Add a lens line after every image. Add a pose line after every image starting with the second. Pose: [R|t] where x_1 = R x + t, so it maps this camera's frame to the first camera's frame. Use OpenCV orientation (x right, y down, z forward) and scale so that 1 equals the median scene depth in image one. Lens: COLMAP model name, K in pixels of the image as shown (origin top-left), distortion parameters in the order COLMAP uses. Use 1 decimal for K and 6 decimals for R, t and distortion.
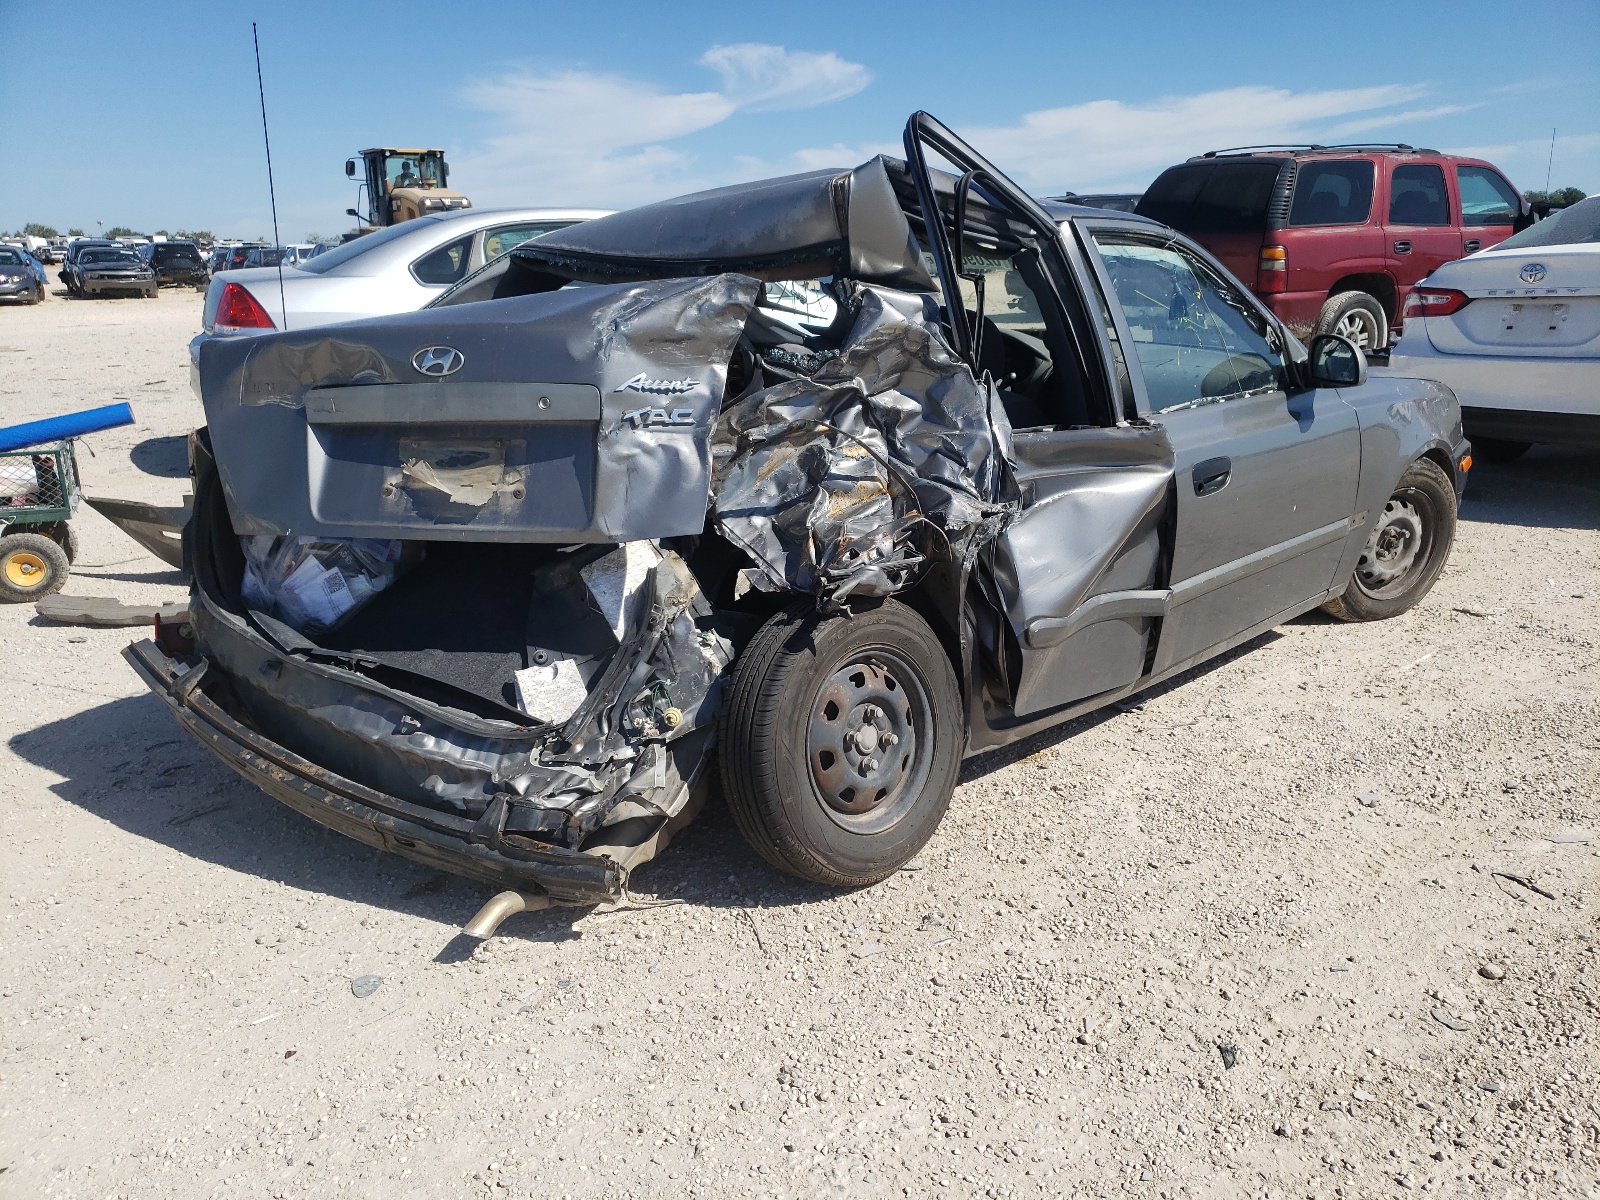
lens RADIAL K [[1231.1, 0, 935.8], [0, 1231.1, 644.3], [0, 0, 1]] dist [0.124268, -0.228478]
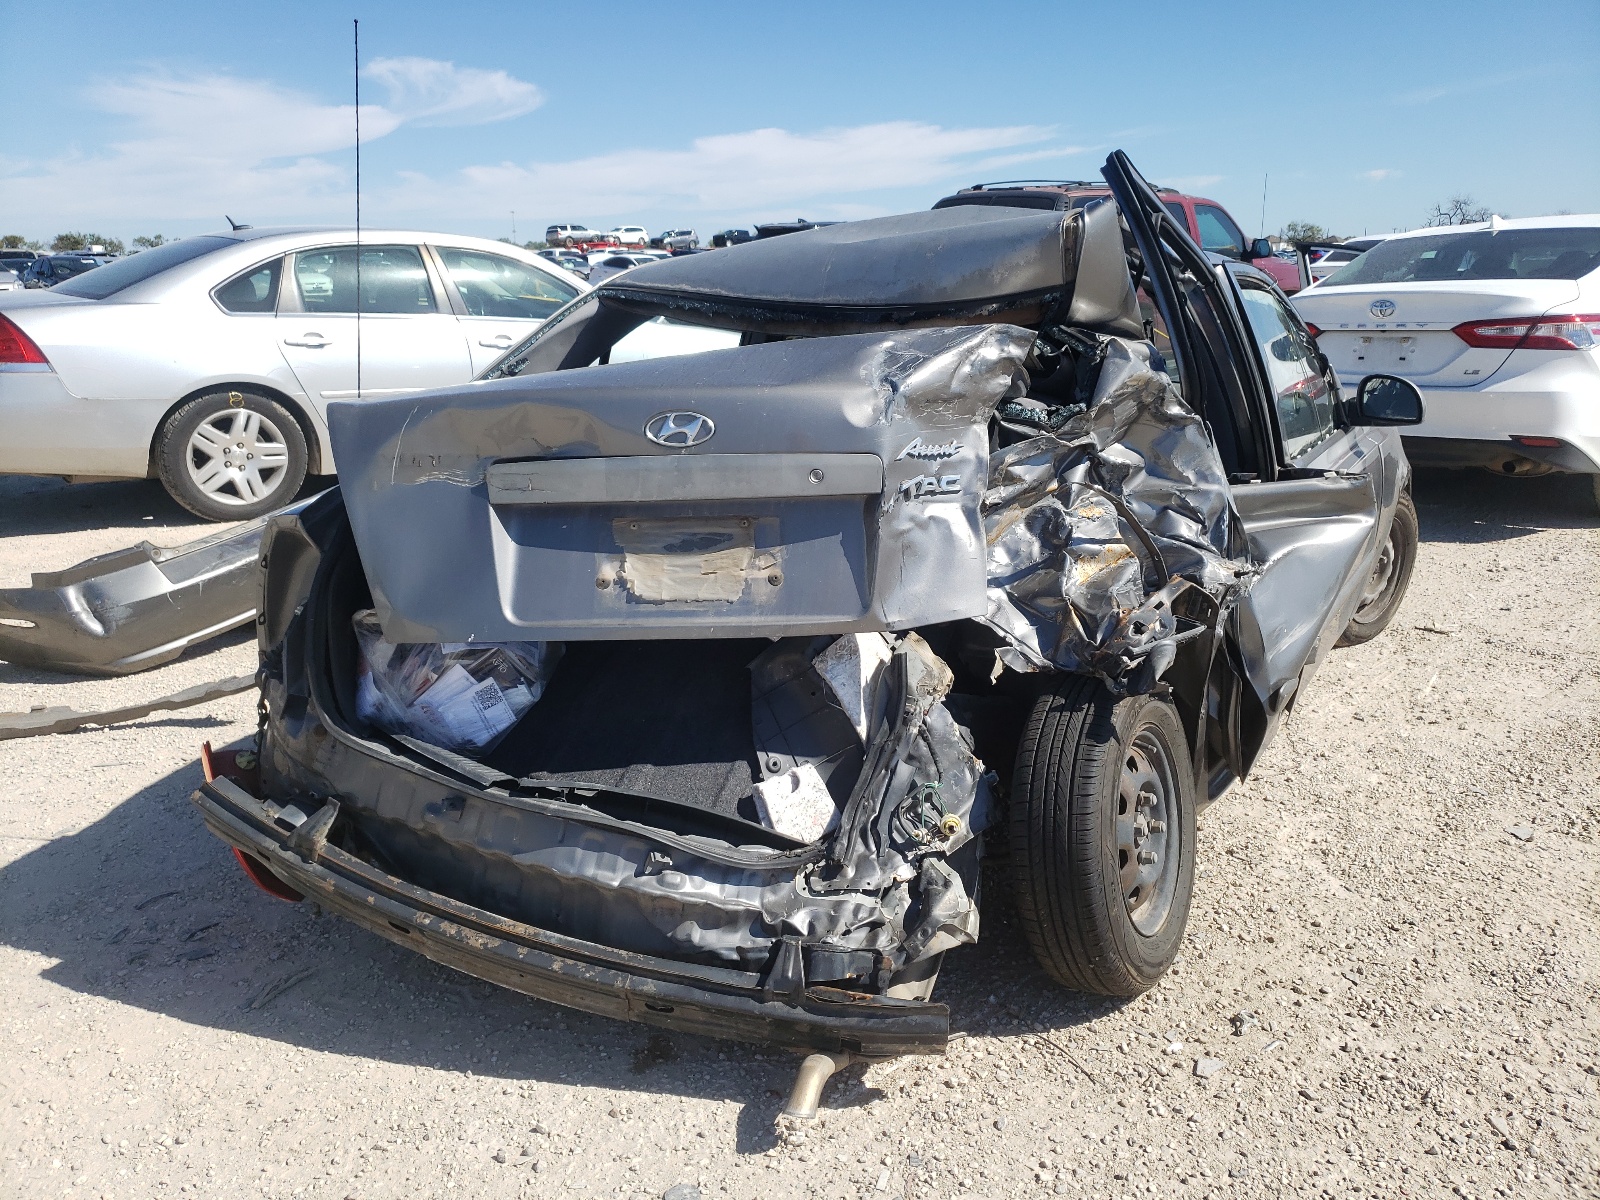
lens RADIAL K [[1197.4, 0, 800.0], [0, 1197.4, 600.0], [0, 0, 1]] dist [0.089447, -0.208109]
pose [[0.971286, -0.052061, 0.232147, -0.493046], [0.060235, 0.997784, -0.028261, -0.079910], [-0.230162, 0.041433, 0.972270, 0.187782]]
